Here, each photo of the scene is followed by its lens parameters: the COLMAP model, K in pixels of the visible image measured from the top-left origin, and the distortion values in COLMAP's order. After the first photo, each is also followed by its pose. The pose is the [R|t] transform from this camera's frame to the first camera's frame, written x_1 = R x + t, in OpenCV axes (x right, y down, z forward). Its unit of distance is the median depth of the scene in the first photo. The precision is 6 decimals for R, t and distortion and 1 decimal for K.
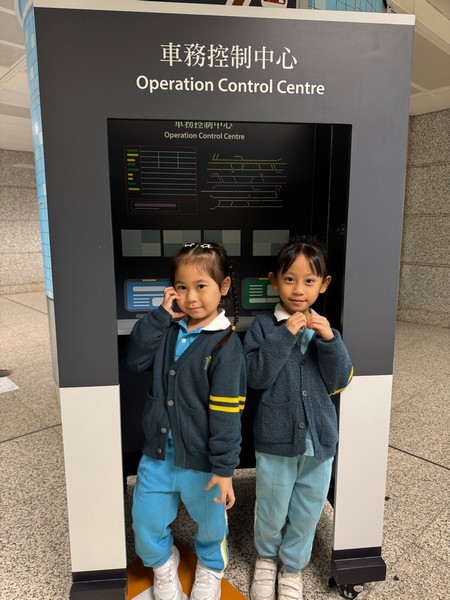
lens RADIAL K [[435.5, 0, 225.0], [0, 435.5, 300.0], [0, 0, 1]] dist [0.084277, -0.113044]
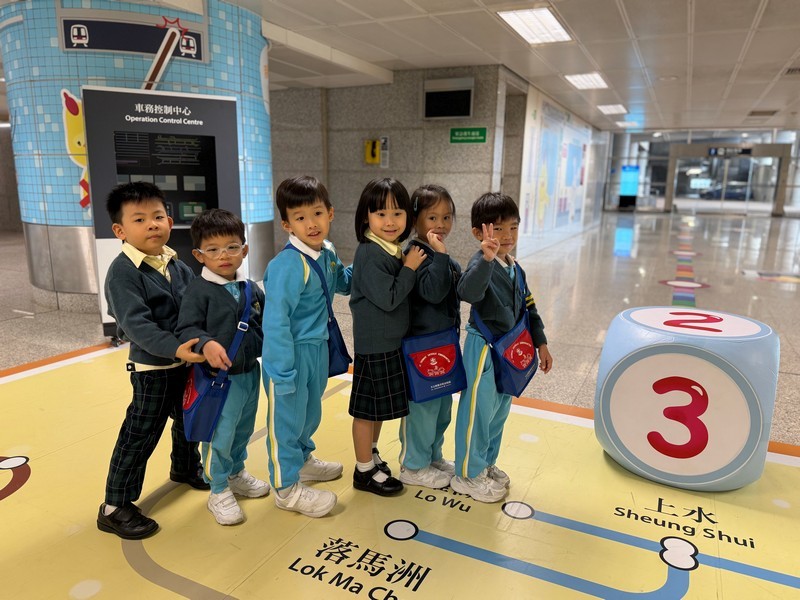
lens RADIAL K [[579.1, 0, 400.0], [0, 579.1, 300.0], [0, 0, 1]] dist [0.063452, -0.074556]
pose [[0.936248, -0.051265, 0.347579, 0.058658], [0.037513, 0.998228, 0.046186, 0.475479], [-0.349331, -0.030203, 0.936512, -2.774839]]
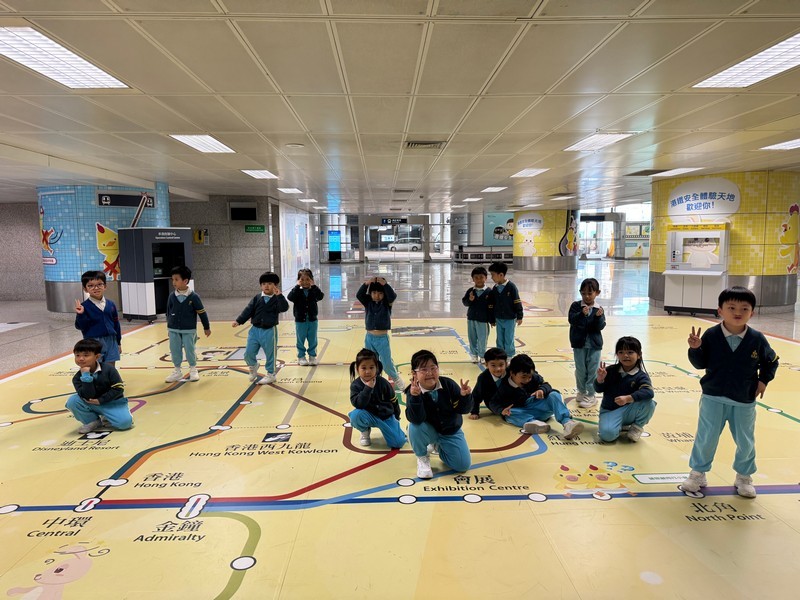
lens RADIAL K [[580.6, 0, 400.0], [0, 580.6, 300.0], [0, 0, 1]] dist [0.084277, -0.113044]
pose [[0.670817, -0.082631, 0.737006, -4.440117], [0.129062, 0.991616, -0.006295, 1.036613], [-0.730307, 0.099342, 0.675857, -7.899447]]
